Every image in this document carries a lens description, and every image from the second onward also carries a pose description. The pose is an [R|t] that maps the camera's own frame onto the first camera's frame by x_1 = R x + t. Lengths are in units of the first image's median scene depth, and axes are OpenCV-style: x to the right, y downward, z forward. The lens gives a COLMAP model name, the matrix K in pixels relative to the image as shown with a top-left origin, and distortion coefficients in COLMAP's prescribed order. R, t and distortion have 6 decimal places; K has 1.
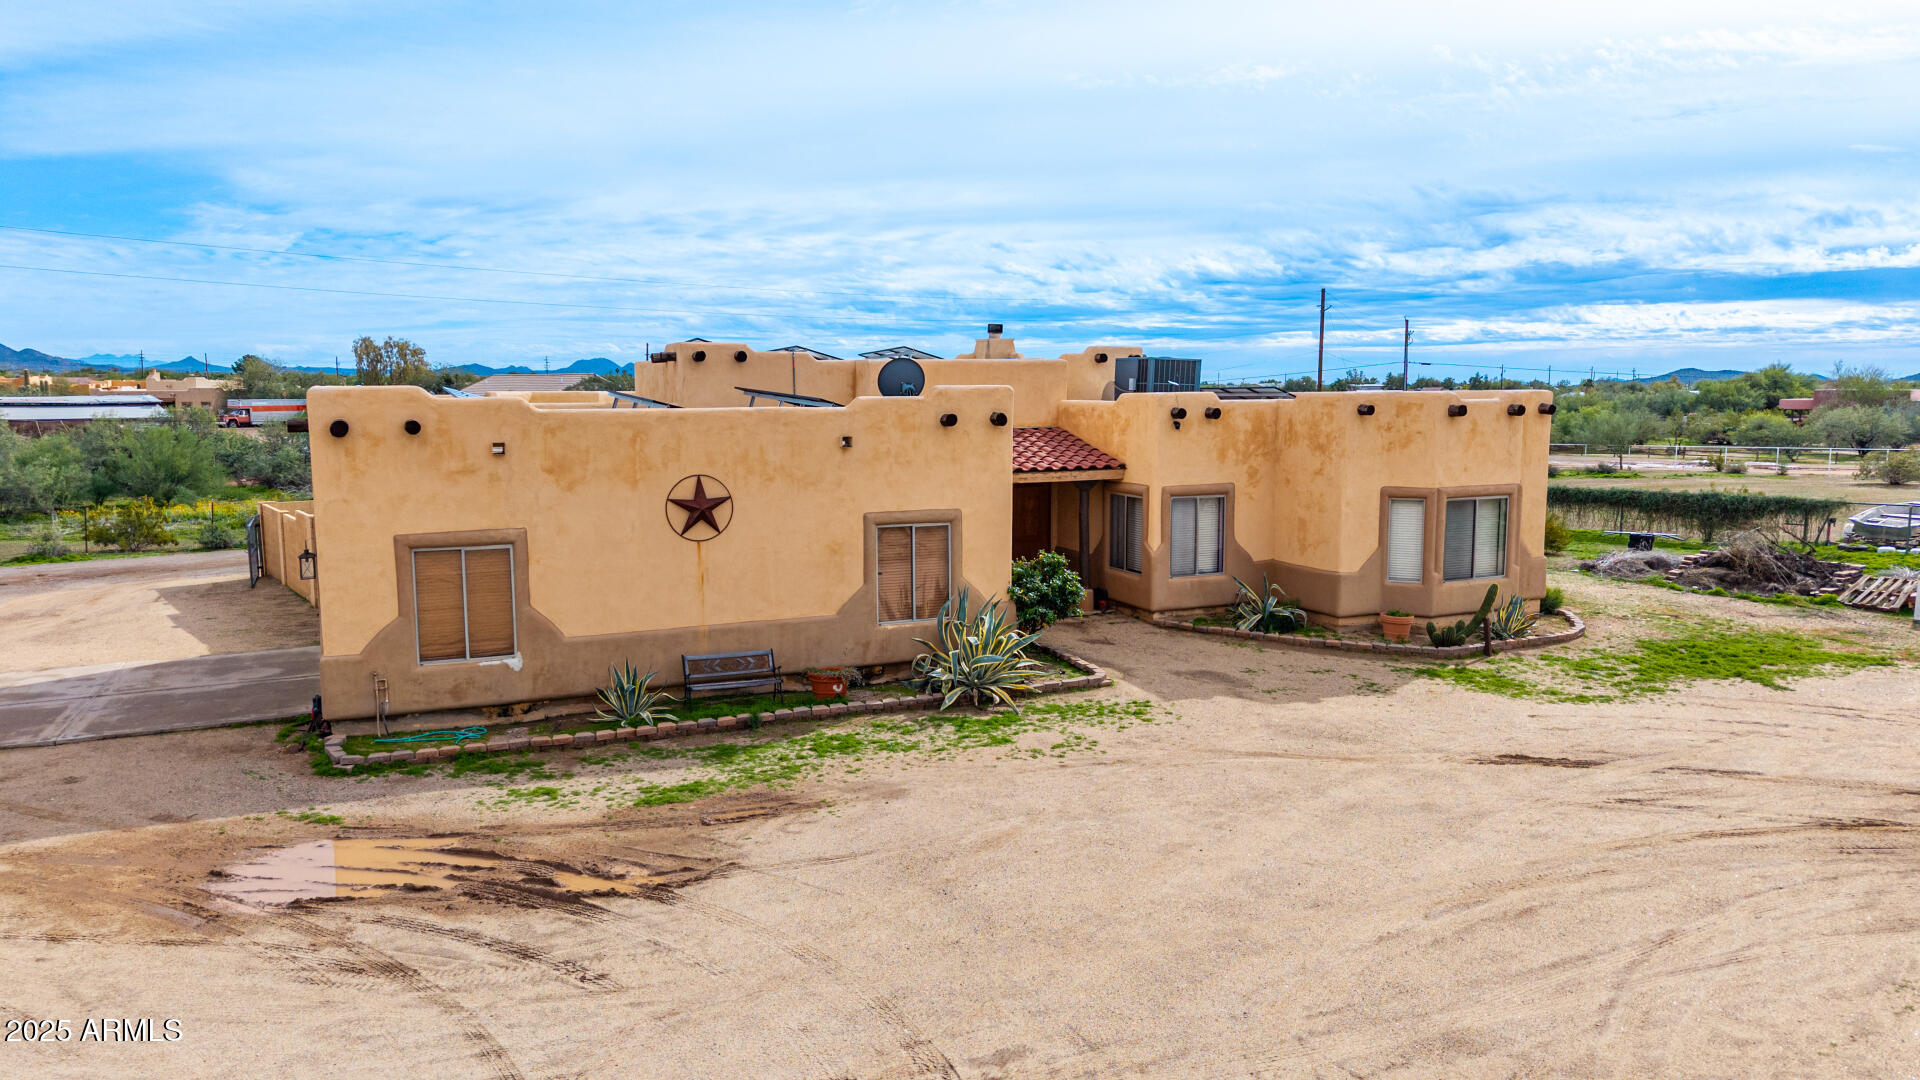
lens RADIAL K [[1282.8, 0, 954.0], [0, 1282.8, 546.7], [0, 0, 1]] dist [0.069703, -0.098348]
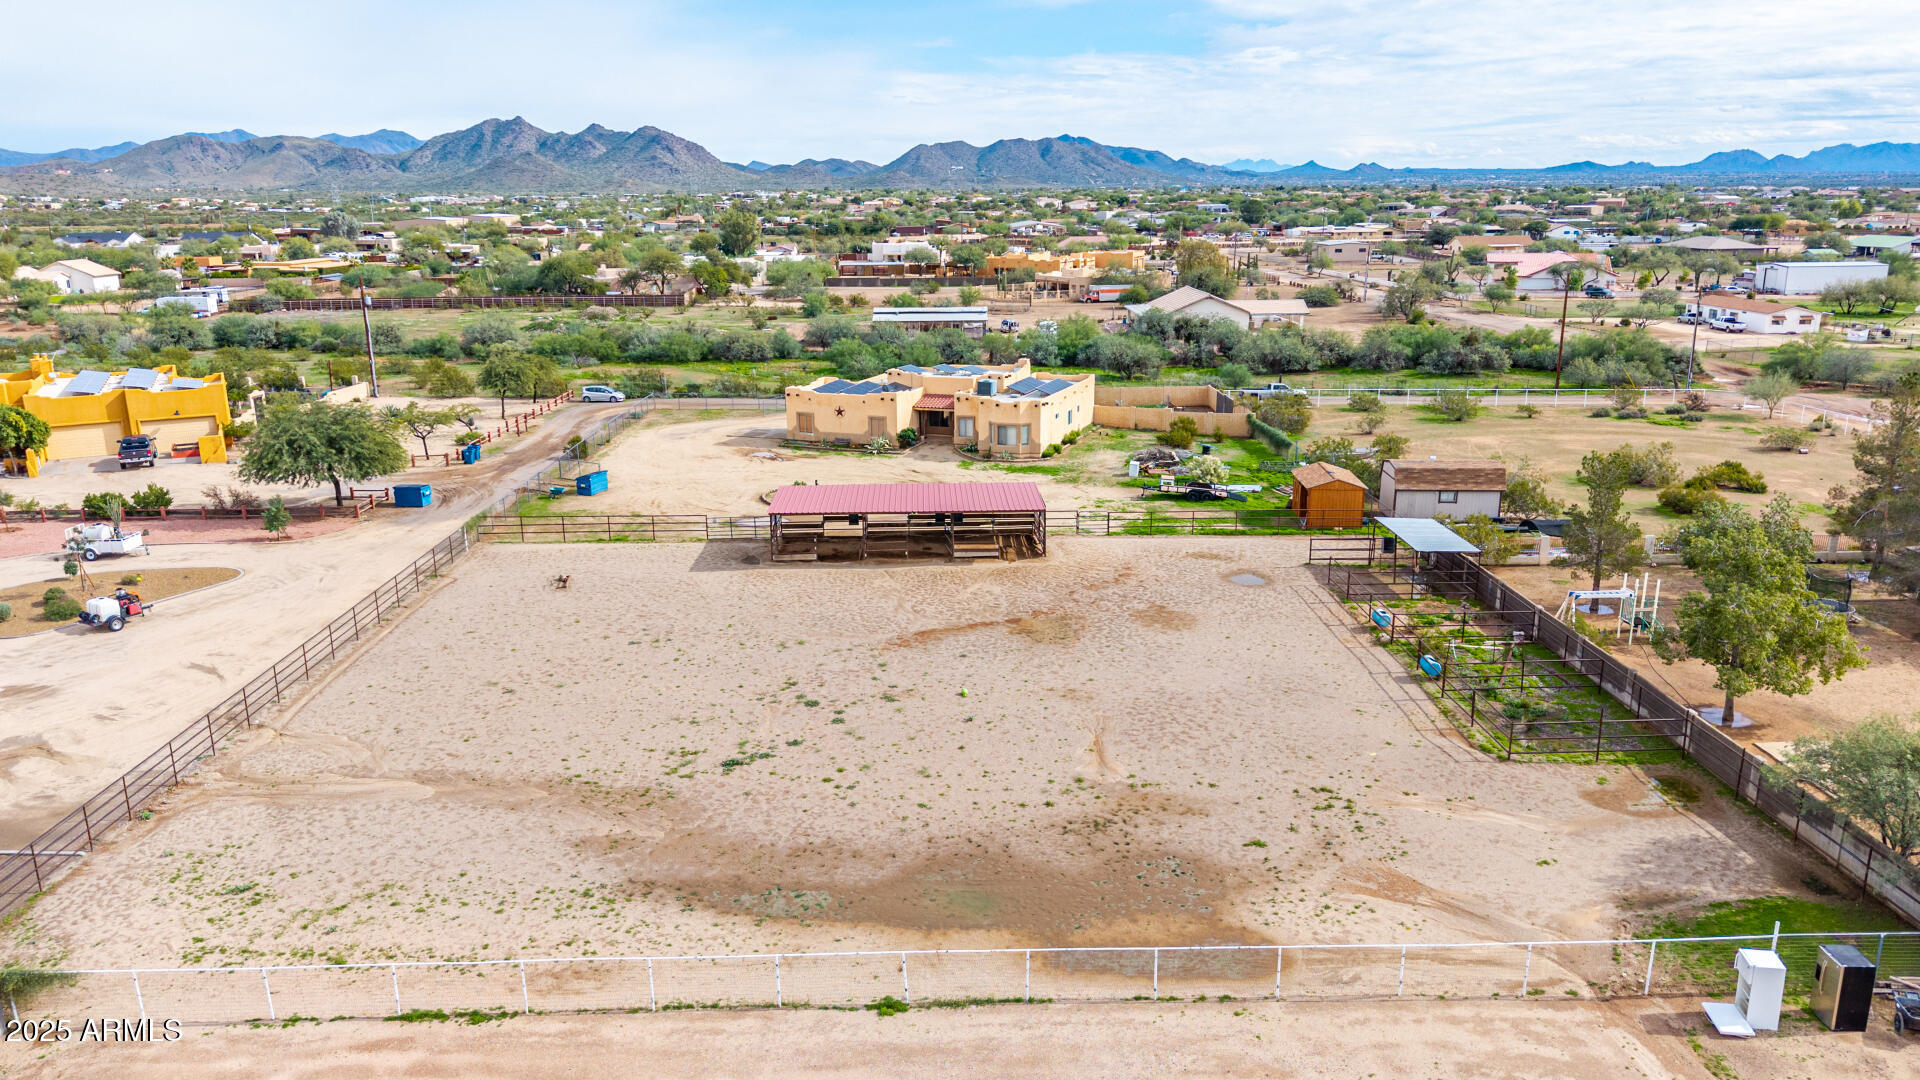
lens RADIAL K [[1324.7, 0, 960.0], [0, 1324.7, 540.0], [0, 0, 1]] dist [0.078233, -0.115801]
pose [[0.709649, 0.171779, -0.683293, 3.307428], [-0.077822, 0.982999, 0.166301, -0.377011], [0.700244, -0.064840, 0.710953, -2.181475]]
